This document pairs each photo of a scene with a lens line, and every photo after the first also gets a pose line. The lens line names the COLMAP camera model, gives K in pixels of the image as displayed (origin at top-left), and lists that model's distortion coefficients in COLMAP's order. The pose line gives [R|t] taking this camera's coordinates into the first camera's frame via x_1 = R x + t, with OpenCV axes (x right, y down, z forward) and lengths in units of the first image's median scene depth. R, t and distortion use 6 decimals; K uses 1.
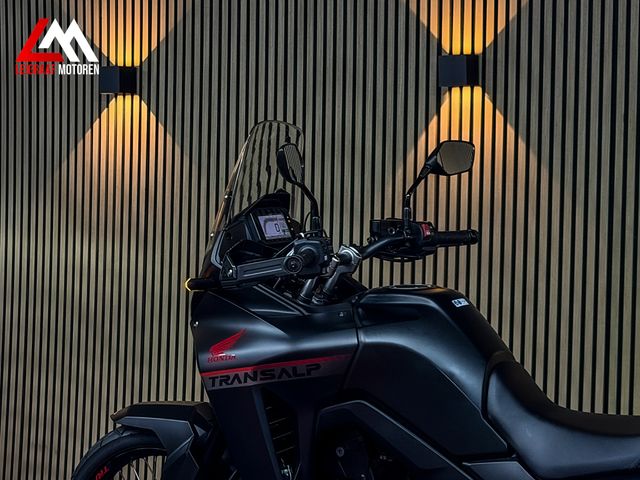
lens RADIAL K [[1406.9, 0, 323.0], [0, 1406.9, 238.1], [0, 0, 1]] dist [0.102056, 0.000000]
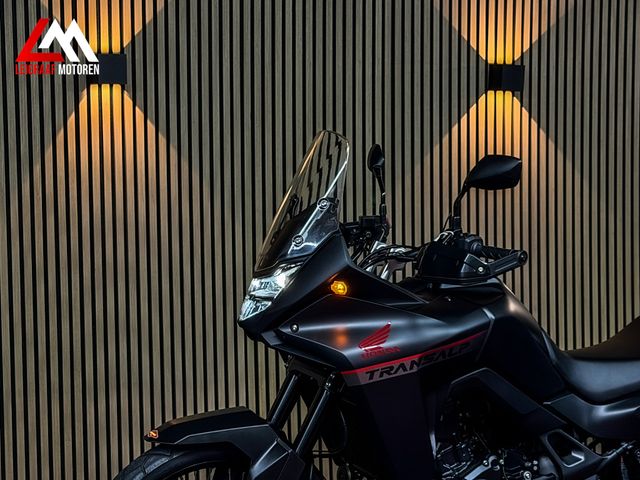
lens RADIAL K [[1406.9, 0, 317.3], [0, 1406.9, 237.8], [0, 0, 1]] dist [0.102056, 0.000000]
pose [[0.565026, -0.076379, 0.821530, -0.678040], [0.053352, 0.997004, 0.056000, -0.045423], [-0.823346, 0.012189, 0.567408, 0.290763]]
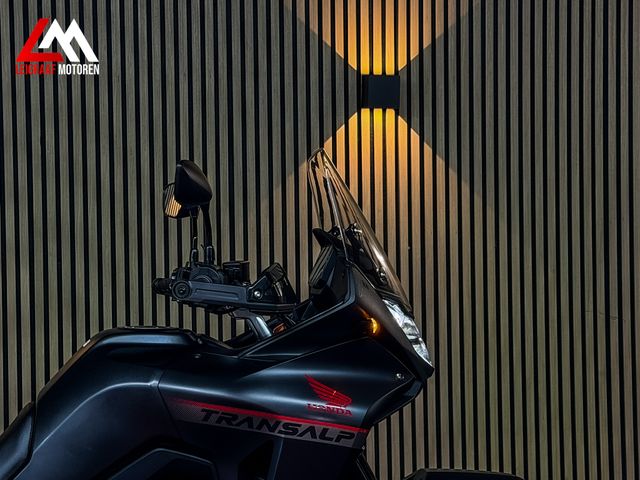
lens RADIAL K [[1422.7, 0, 322.5], [0, 1422.7, 243.6], [0, 0, 1]] dist [0.121272, 0.000000]
pose [[0.743321, -0.048257, 0.667192, -0.282675], [0.053176, 0.998501, 0.012977, -0.017114], [-0.666818, 0.025833, 0.744772, 0.144888]]
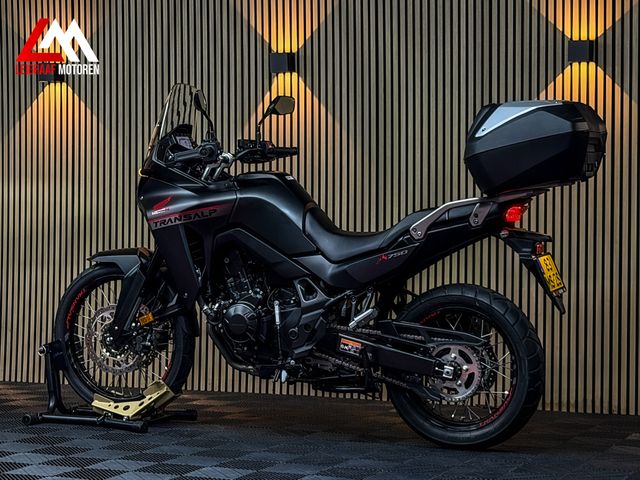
lens RADIAL K [[1406.9, 0, 329.7], [0, 1406.9, 238.5], [0, 0, 1]] dist [0.102056, 0.000000]
pose [[0.990491, -0.020409, 0.136054, -0.071716], [0.022843, 0.999605, -0.016353, 0.107288], [-0.135667, 0.019306, 0.990566, -0.580922]]
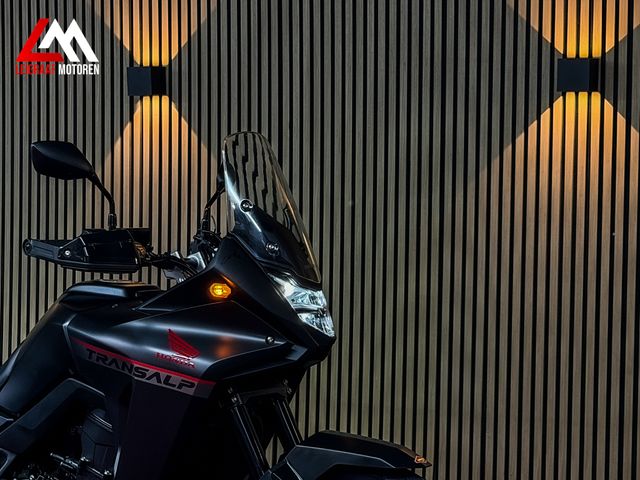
lens RADIAL K [[1422.7, 0, 325.2], [0, 1422.7, 244.2], [0, 0, 1]] dist [0.121272, 0.000000]
pose [[0.995972, -0.008675, 0.089240, 0.134623], [0.008208, 0.999951, 0.005599, 0.001636], [-0.089285, -0.004844, 0.995994, -0.105760]]
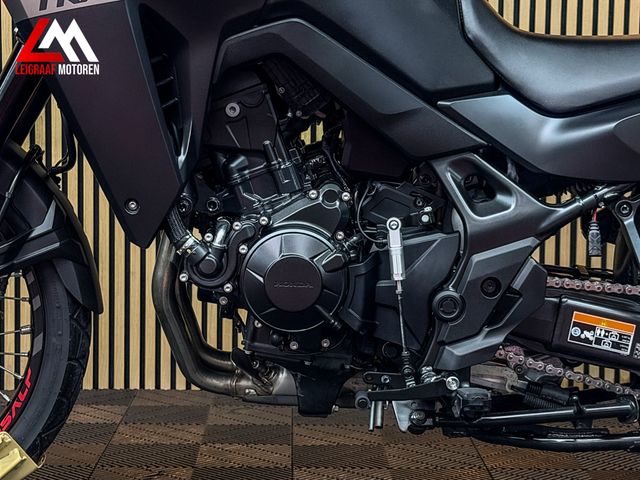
lens RADIAL K [[1406.9, 0, 335.7], [0, 1406.9, 221.7], [0, 0, 1]] dist [0.102056, 0.000000]
pose [[0.837575, -0.060214, 0.542995, -0.217874], [0.023294, 0.996940, 0.074622, 0.107204], [-0.545826, -0.049853, 0.836414, 0.278730]]
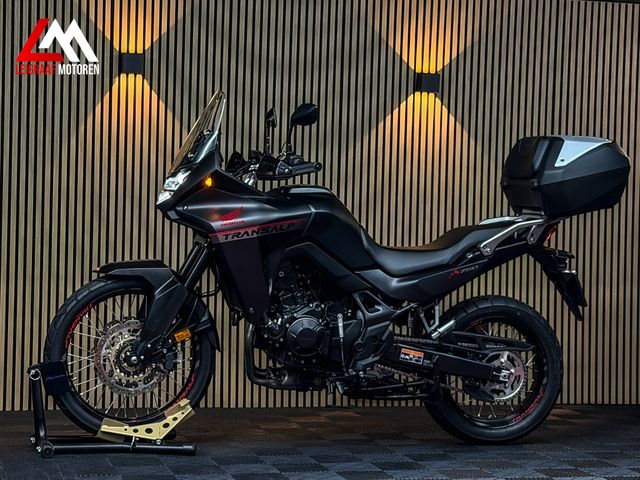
lens RADIAL K [[1406.9, 0, 321.9], [0, 1406.9, 235.5], [0, 0, 1]] dist [0.102056, 0.000000]
pose [[0.689373, -0.008875, 0.724353, -0.877018], [0.011122, 0.999937, 0.001666, 0.068199], [-0.724322, 0.006908, 0.689428, -0.205360]]
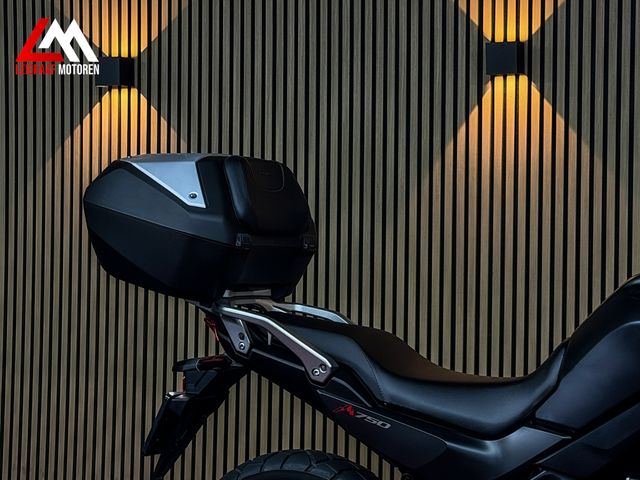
lens RADIAL K [[1422.7, 0, 320.6], [0, 1422.7, 240.2], [0, 0, 1]] dist [0.121272, 0.000000]
pose [[0.989680, -0.013008, 0.142701, -0.170152], [0.015288, 0.999772, -0.014896, 0.017976], [-0.142475, 0.016924, 0.989654, 0.054794]]
